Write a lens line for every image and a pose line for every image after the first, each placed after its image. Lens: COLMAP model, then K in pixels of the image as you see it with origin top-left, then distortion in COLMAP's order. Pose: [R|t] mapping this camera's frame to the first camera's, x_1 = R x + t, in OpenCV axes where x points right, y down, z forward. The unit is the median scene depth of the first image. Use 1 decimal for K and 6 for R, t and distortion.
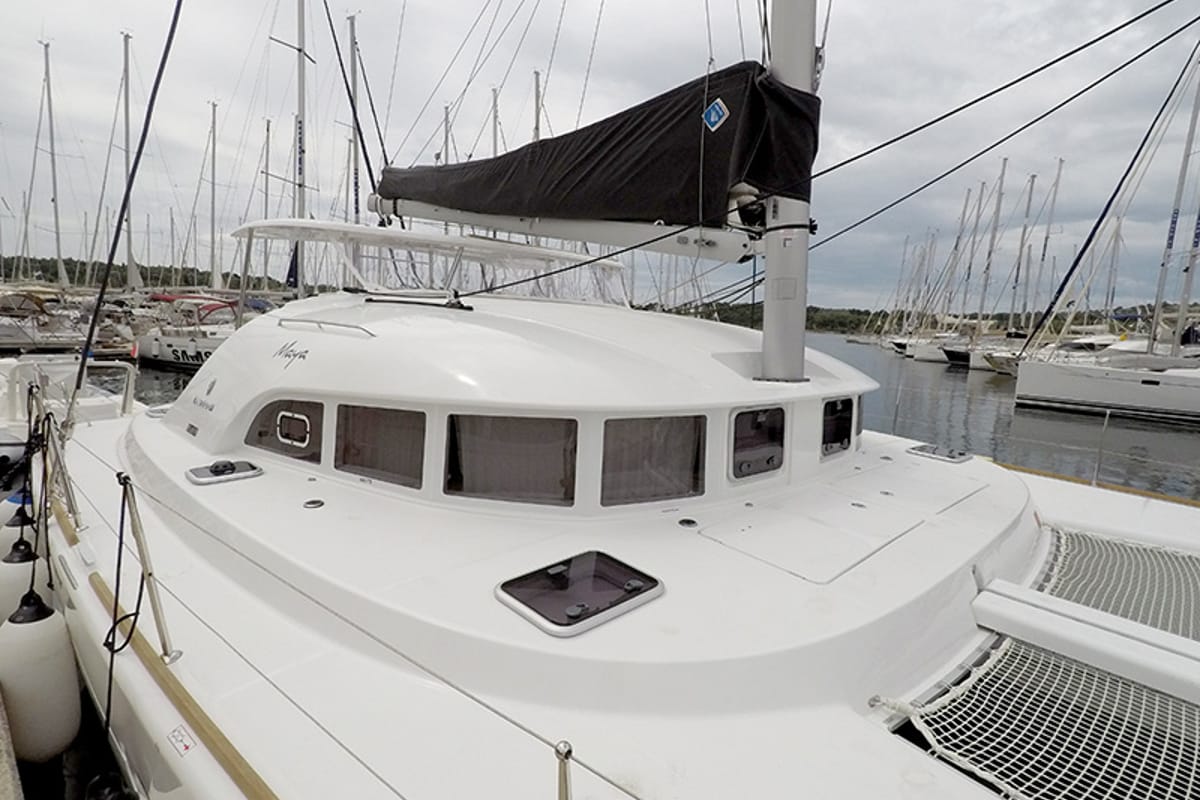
lens RADIAL K [[608.8, 0, 602.5], [0, 608.8, 410.1], [0, 0, 1]] dist [-0.012397, 0.007917]
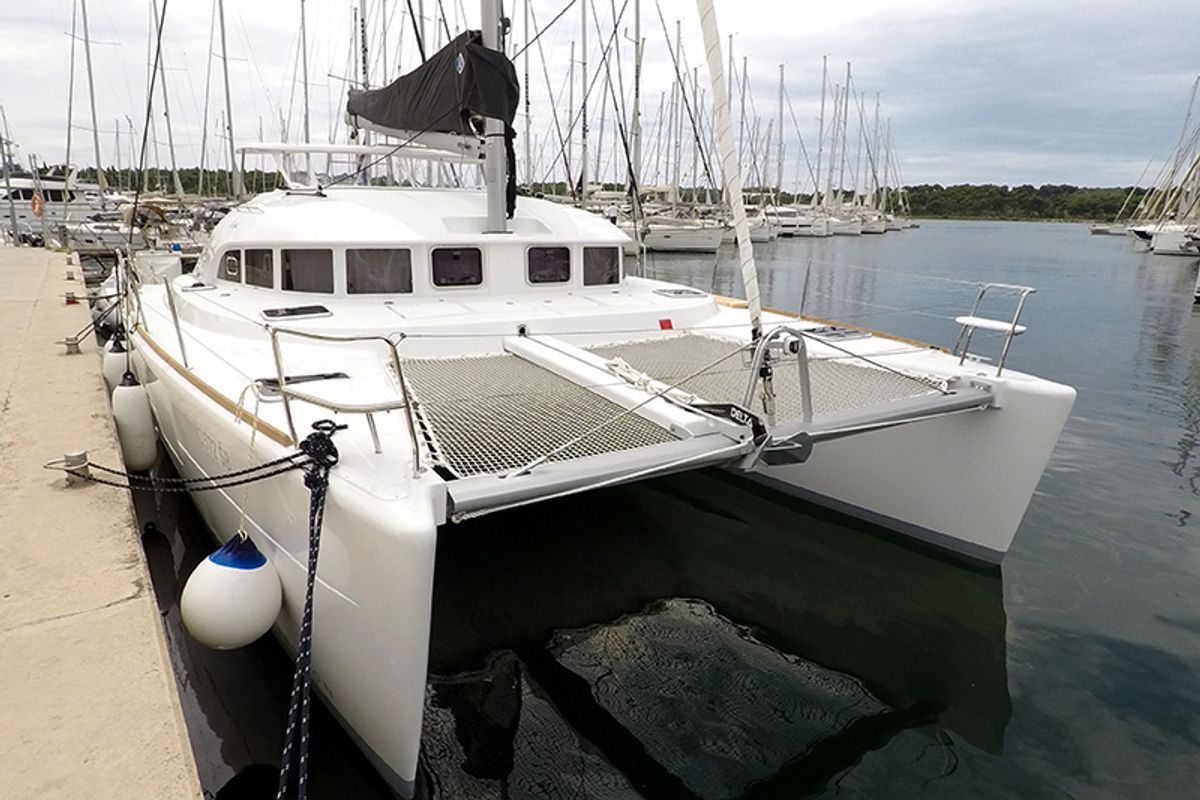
lens RADIAL K [[720.1, 0, 598.8], [0, 720.1, 403.9], [0, 0, 1]] dist [-0.013035, 0.001889]
pose [[0.975472, 0.023420, -0.218873, 0.584782], [0.000342, 0.994162, 0.107901, 0.115998], [0.220123, -0.105329, 0.969769, -0.499672]]
